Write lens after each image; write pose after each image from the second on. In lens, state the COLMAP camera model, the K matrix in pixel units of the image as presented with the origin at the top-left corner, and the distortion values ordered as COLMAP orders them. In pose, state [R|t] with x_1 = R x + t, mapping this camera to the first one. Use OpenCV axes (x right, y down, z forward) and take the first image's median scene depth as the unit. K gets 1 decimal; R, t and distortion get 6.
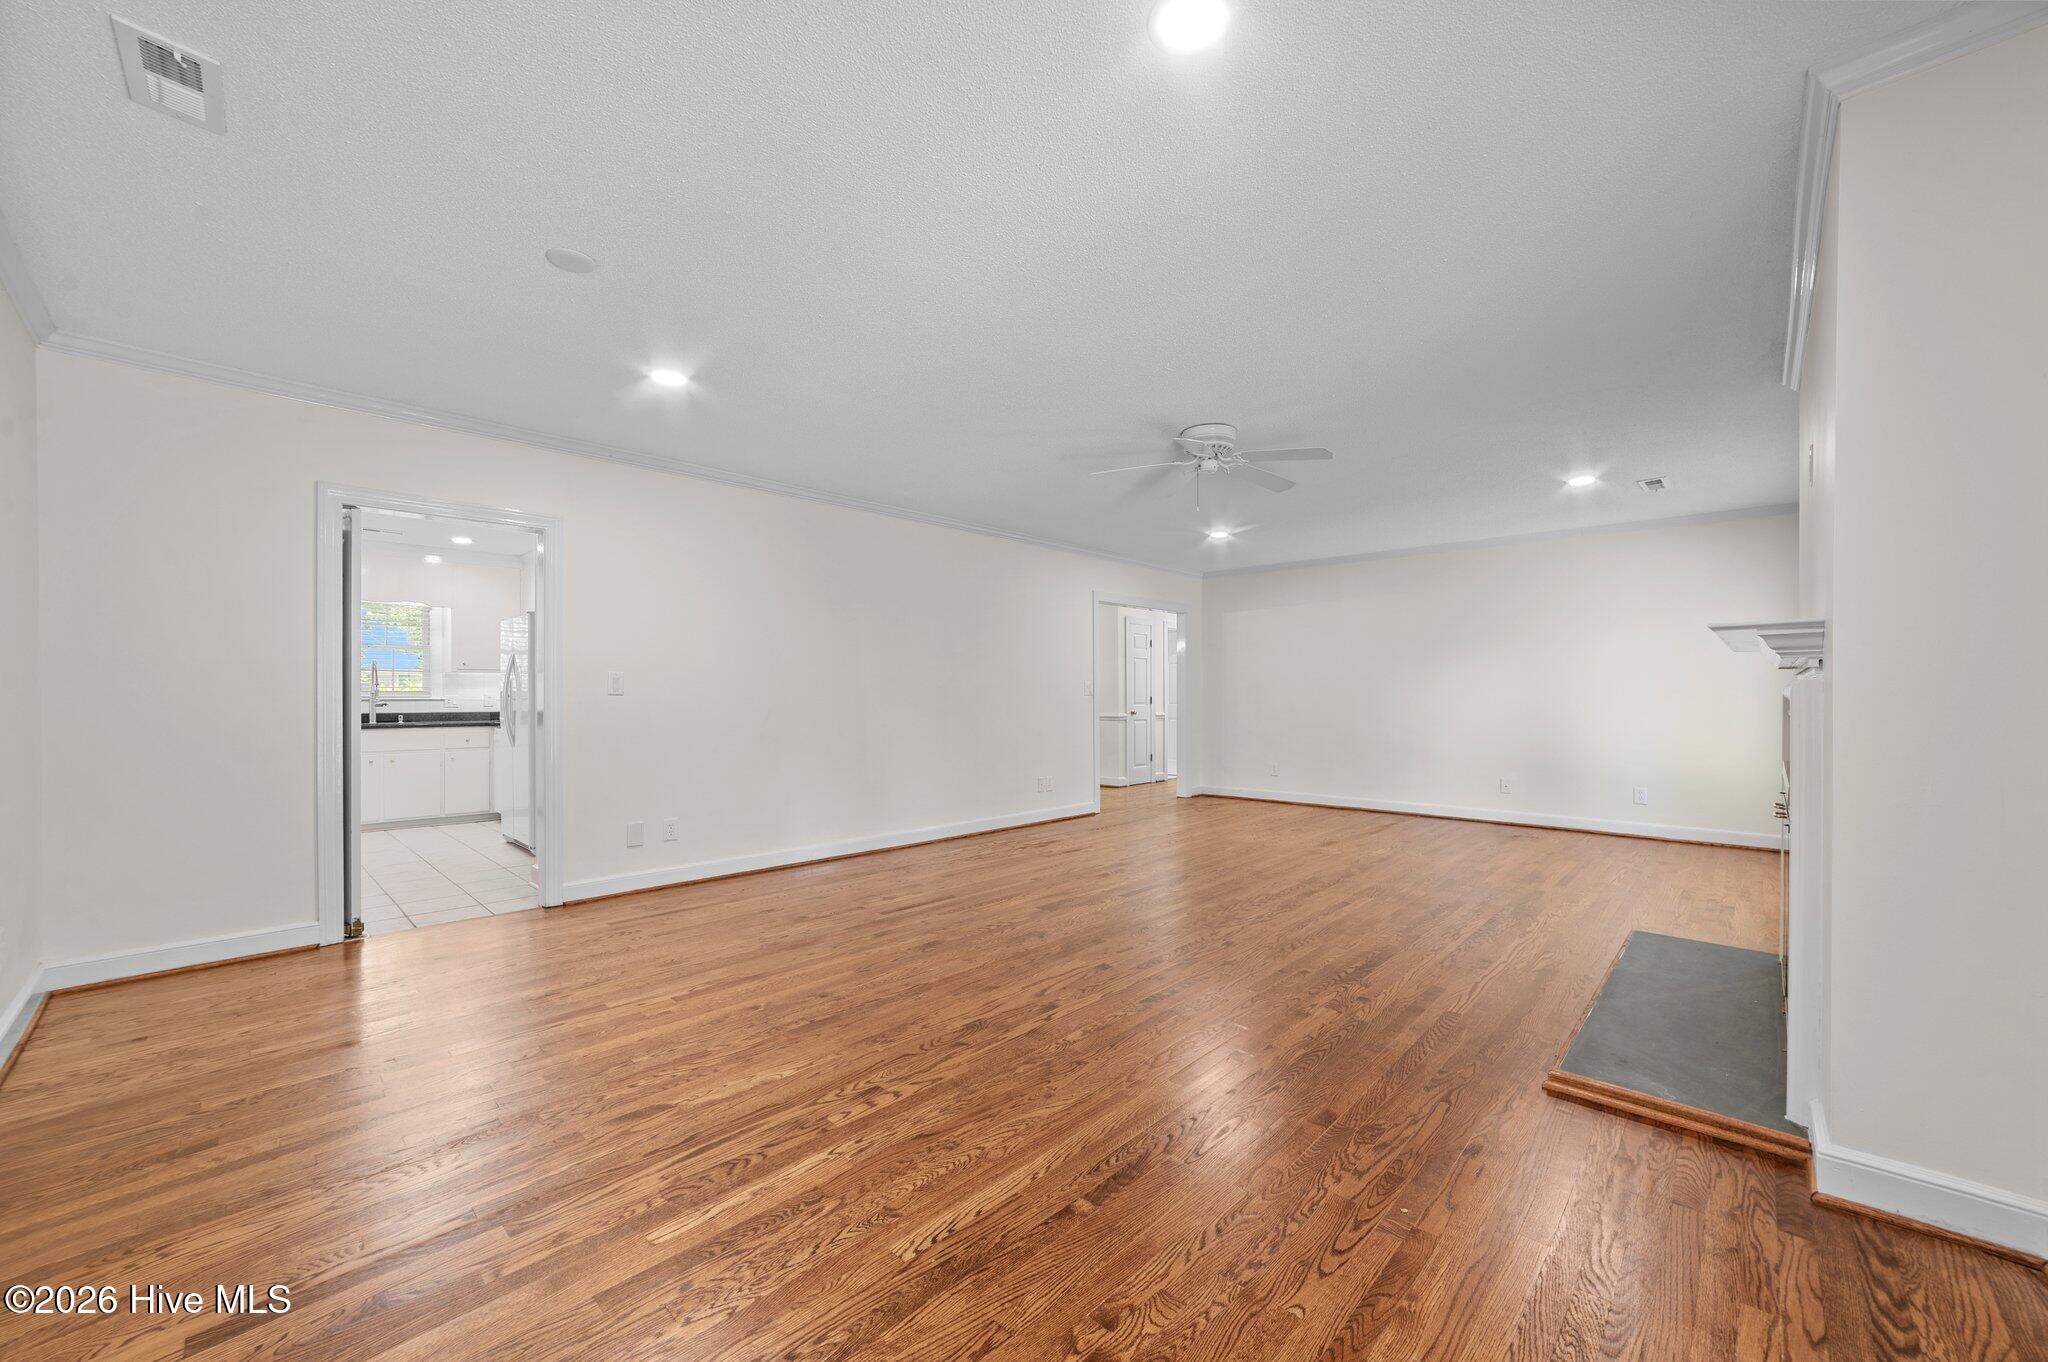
lens RADIAL K [[793.1, 0, 1024.0], [0, 793.1, 681.0], [0, 0, 1]] dist [-0.031999, 0.012192]
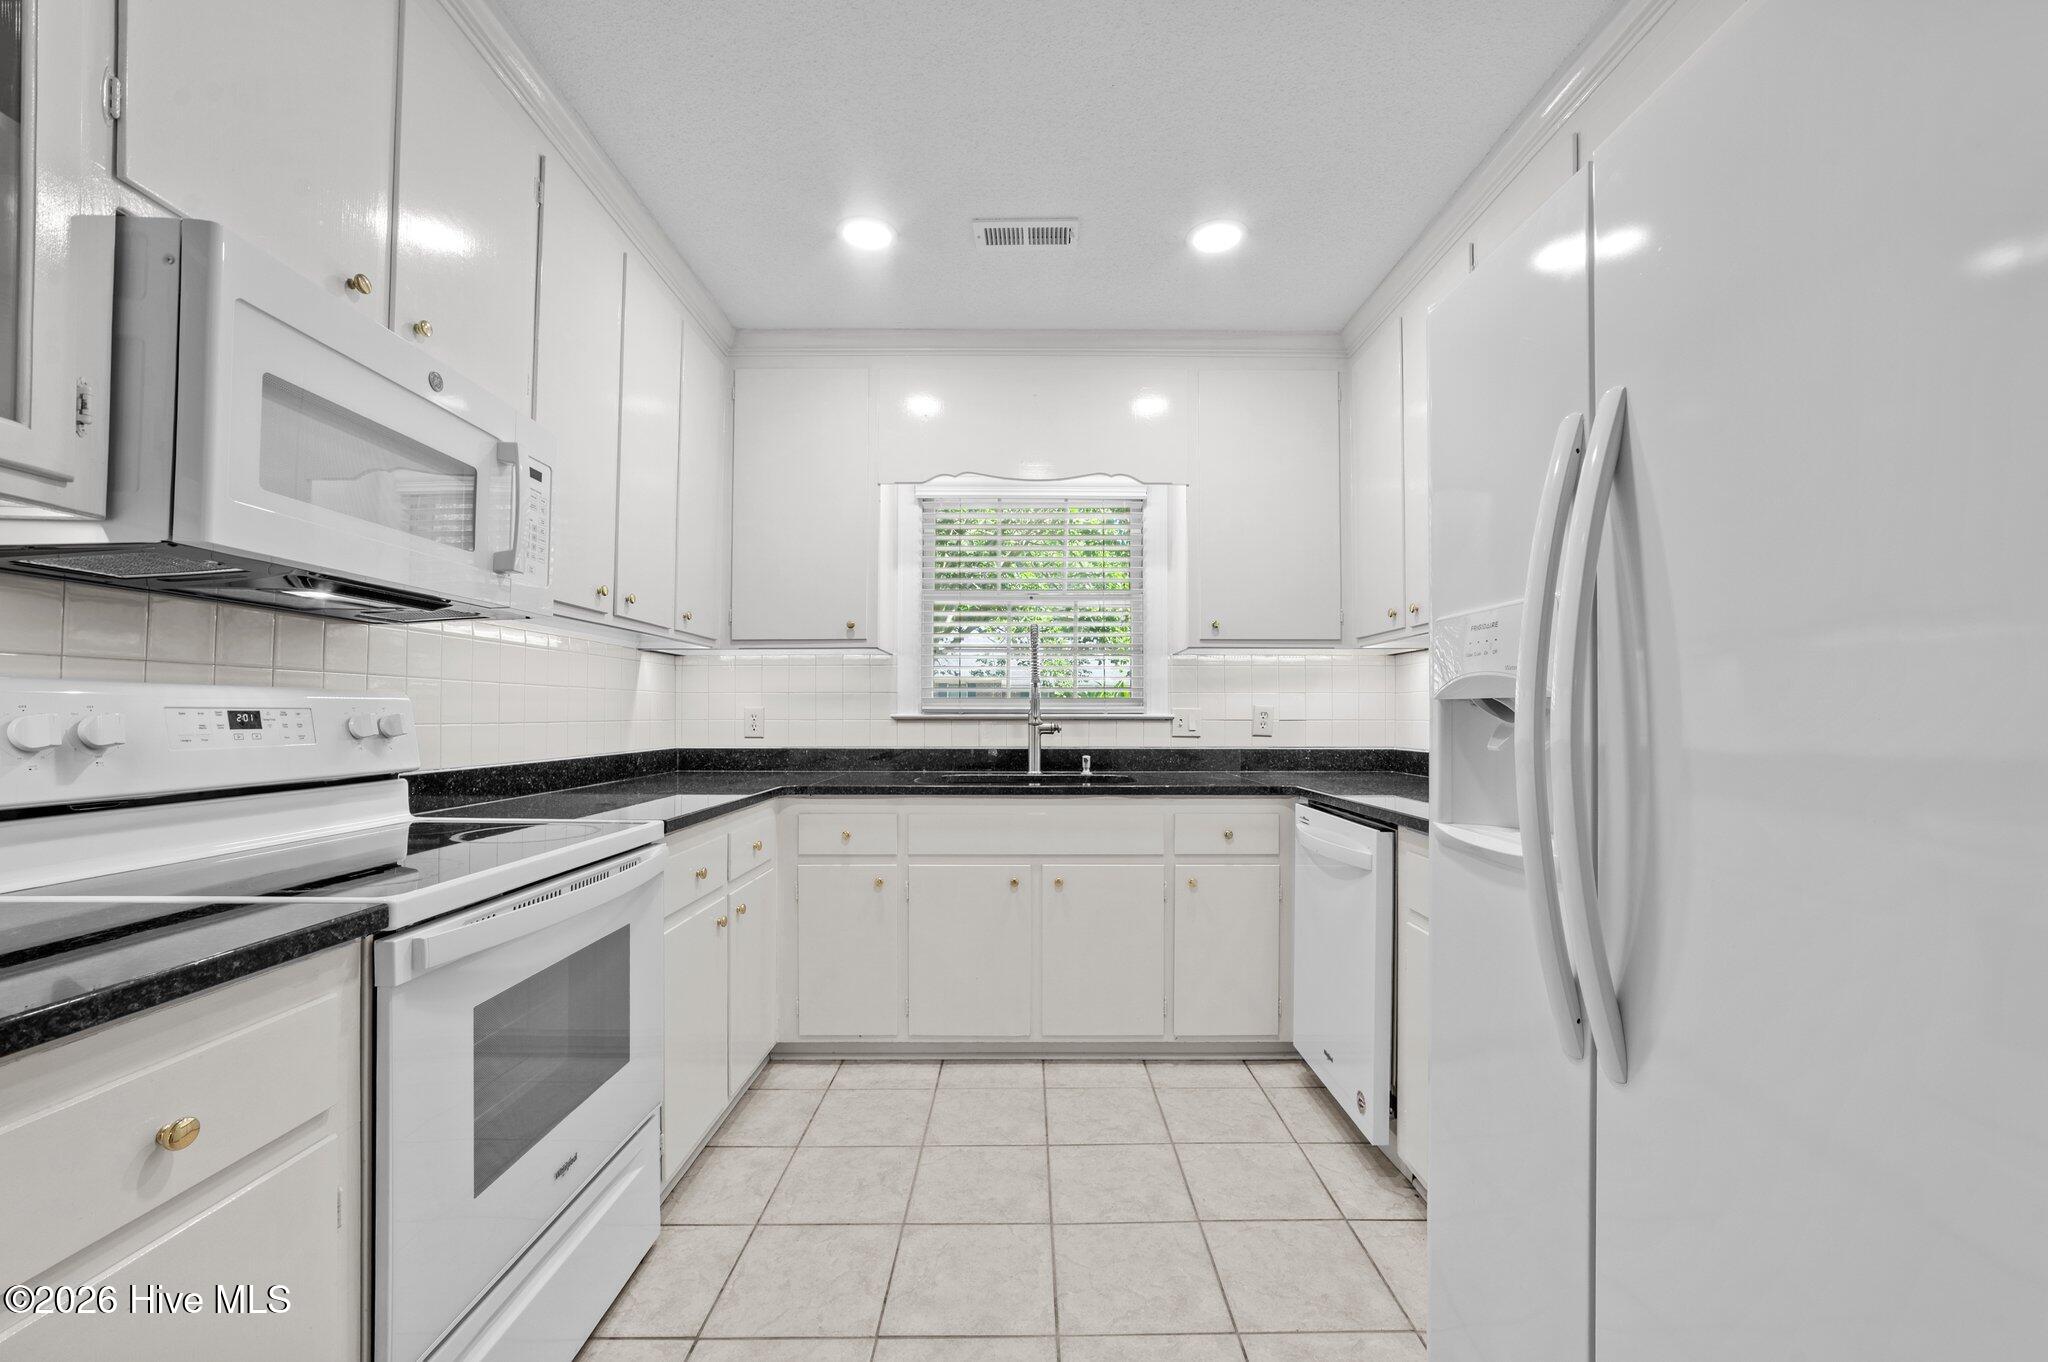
lens RADIAL K [[791.3, 0, 1032.2], [0, 791.3, 703.9], [0, 0, 1]] dist [-0.032472, 0.012539]
pose [[0.694350, 0.001091, -0.719636, -0.513852], [0.002119, 0.999991, 0.003561, 0.015057], [0.719634, -0.003998, 0.694342, 0.685603]]
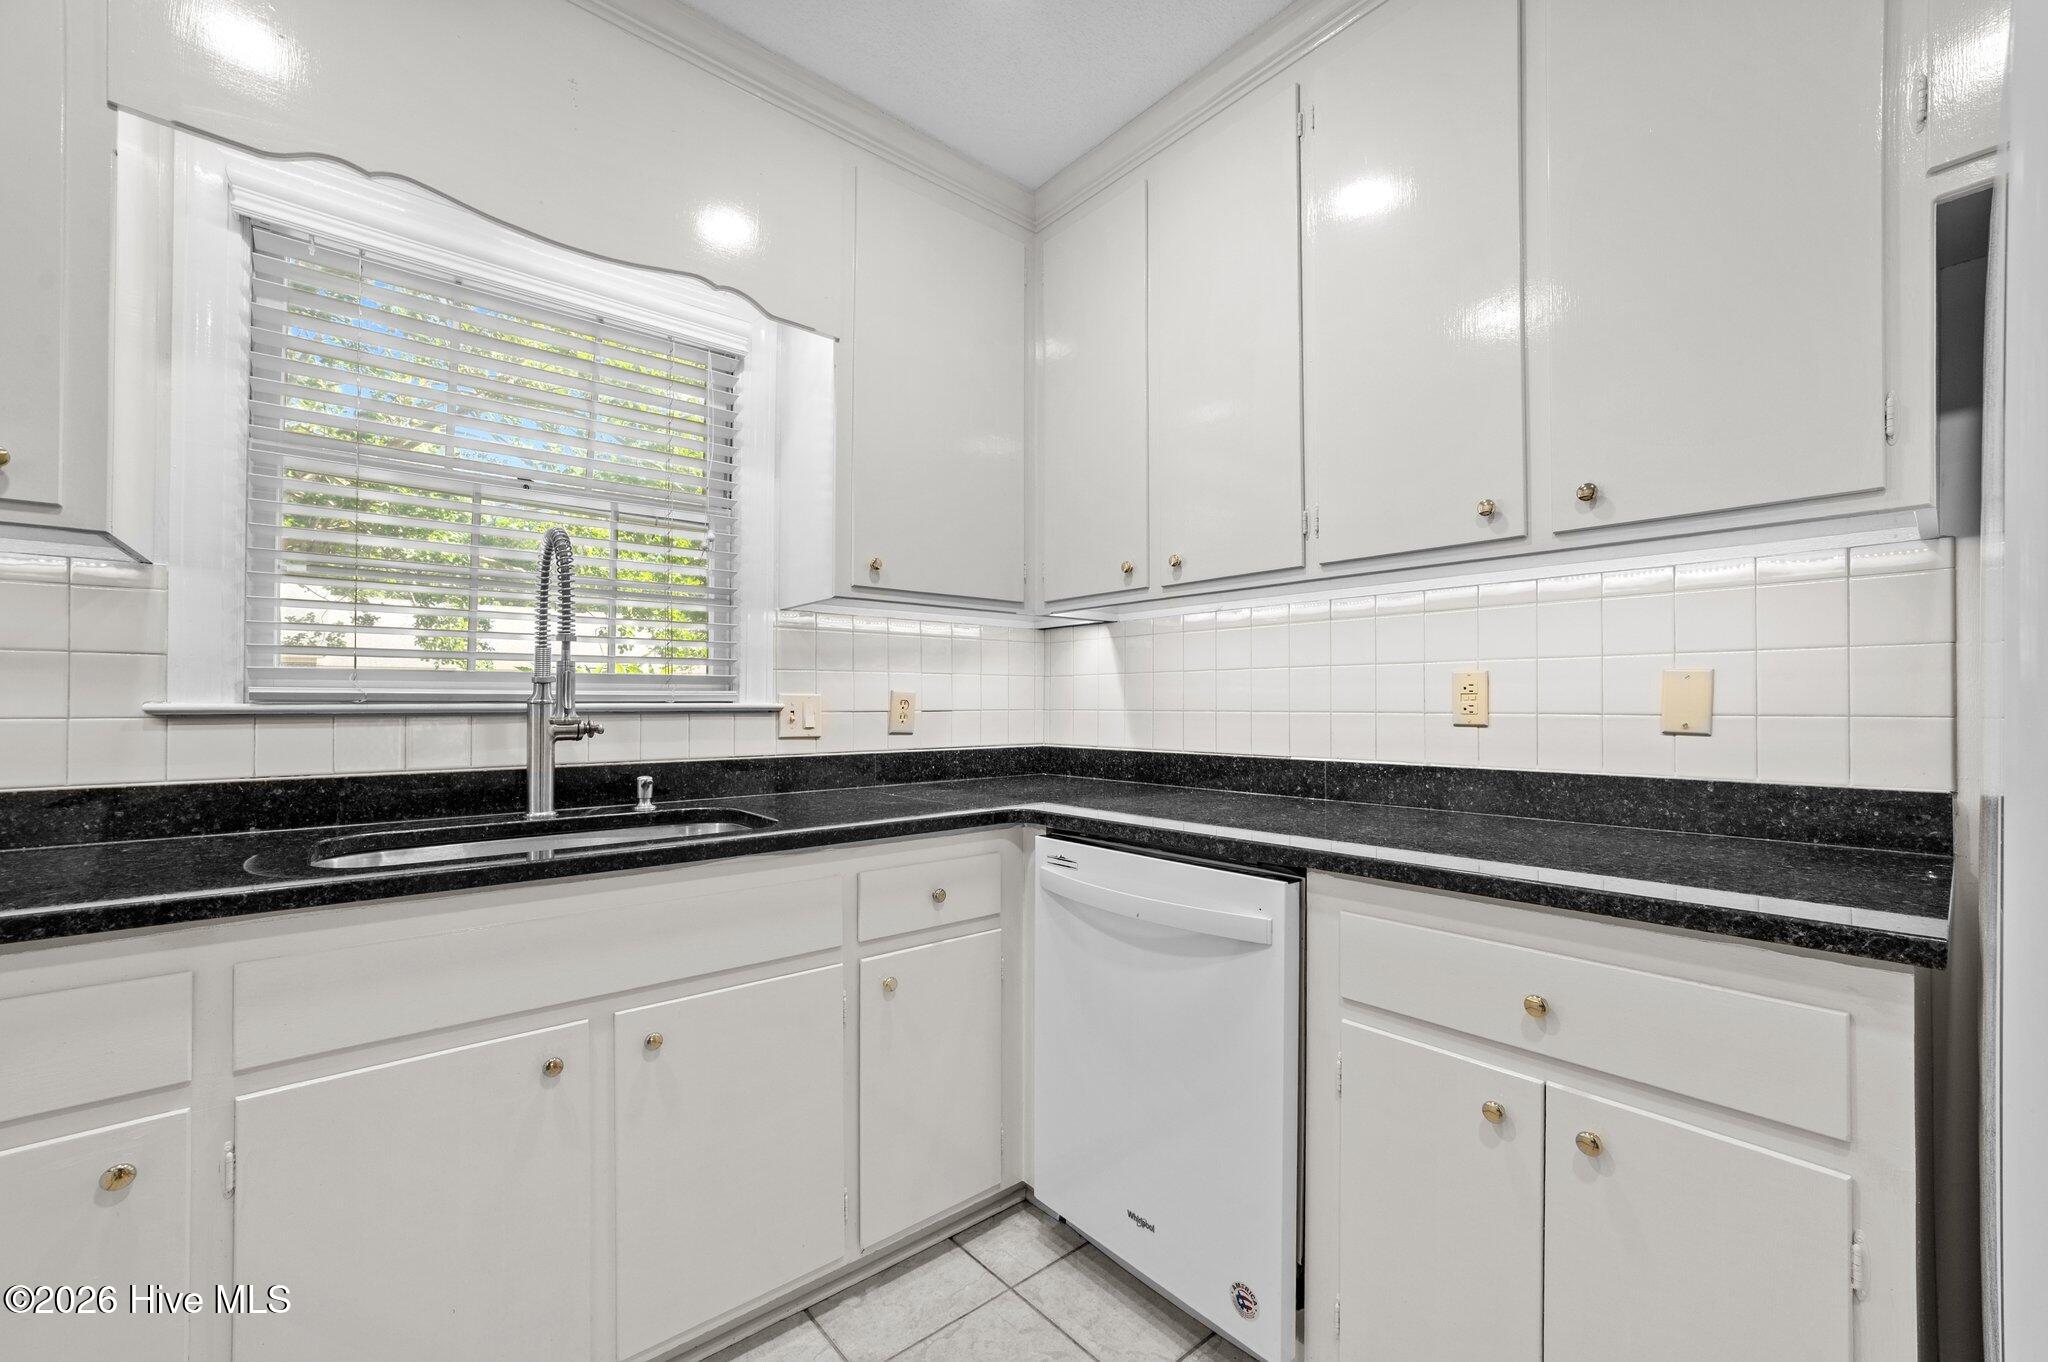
lens RADIAL K [[807.7, 0, 1024.8], [0, 807.7, 693.5], [0, 0, 1]] dist [-0.035497, 0.013846]
pose [[0.993929, 0.006862, -0.109807, -0.659312], [-0.006707, 0.999976, 0.001777, 0.018060], [0.109816, -0.001030, 0.993951, 0.772614]]
